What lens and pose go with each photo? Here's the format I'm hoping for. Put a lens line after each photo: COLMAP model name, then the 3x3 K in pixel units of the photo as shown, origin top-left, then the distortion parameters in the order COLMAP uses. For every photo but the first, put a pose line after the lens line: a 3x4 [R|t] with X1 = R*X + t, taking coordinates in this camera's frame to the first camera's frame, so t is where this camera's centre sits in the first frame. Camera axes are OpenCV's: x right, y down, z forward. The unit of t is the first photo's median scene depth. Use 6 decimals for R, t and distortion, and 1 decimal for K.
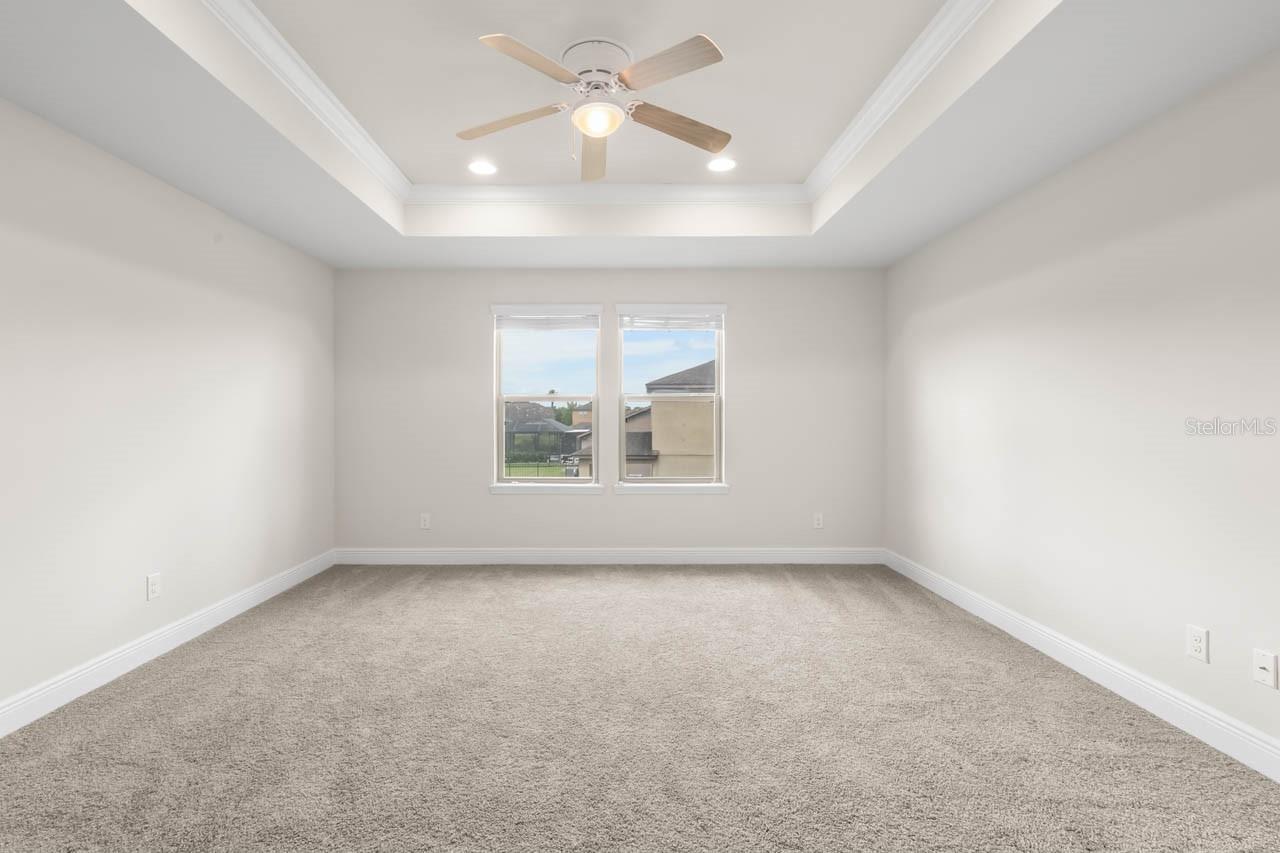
lens RADIAL K [[574.9, 0, 596.8], [0, 574.9, 413.7], [0, 0, 1]] dist [0.009175, -0.002306]
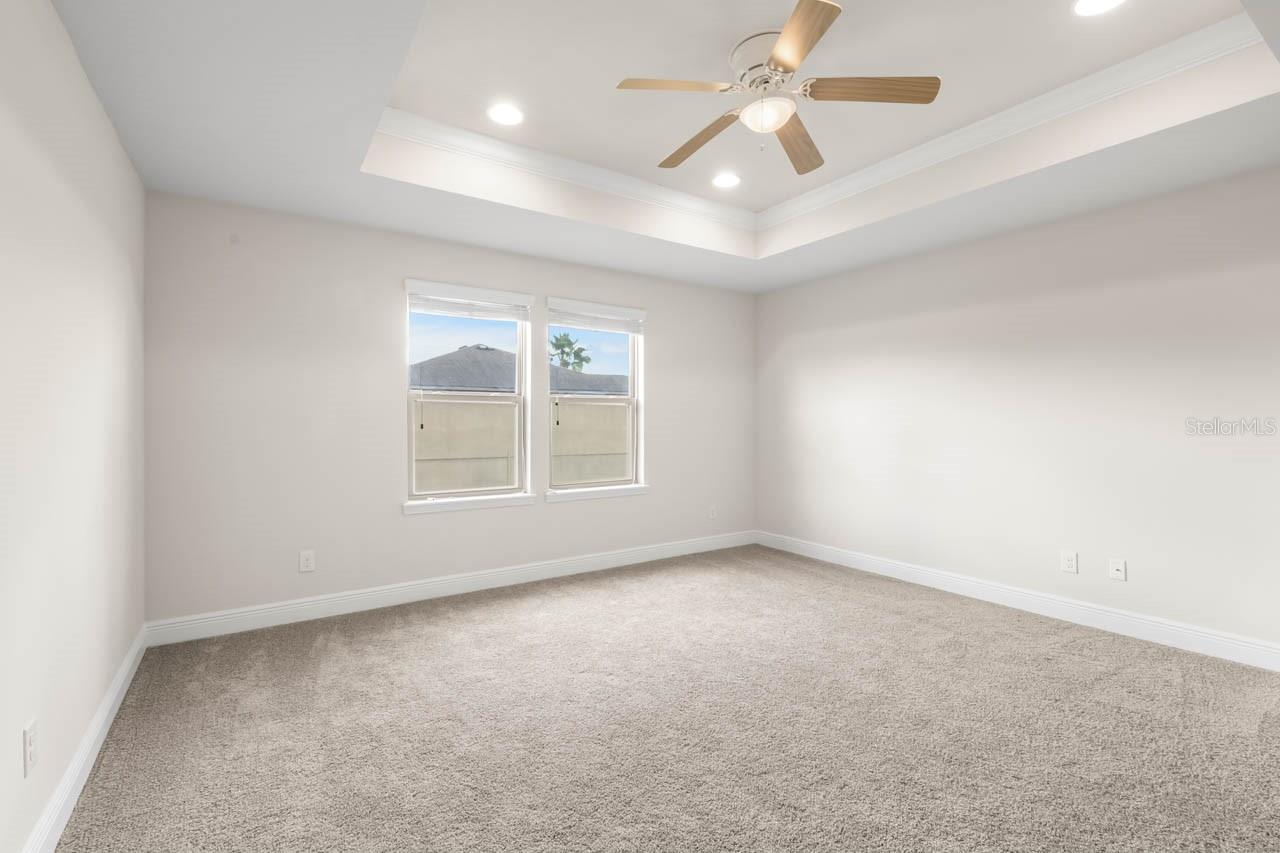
lens RADIAL K [[574.9, 0, 625.1], [0, 574.9, 415.7], [0, 0, 1]] dist [0.009175, -0.002306]
pose [[0.824844, 0.004834, 0.565339, -0.484405], [-0.005542, 0.999985, -0.000466, 0.000344], [-0.565333, -0.002749, 0.824858, 0.212851]]
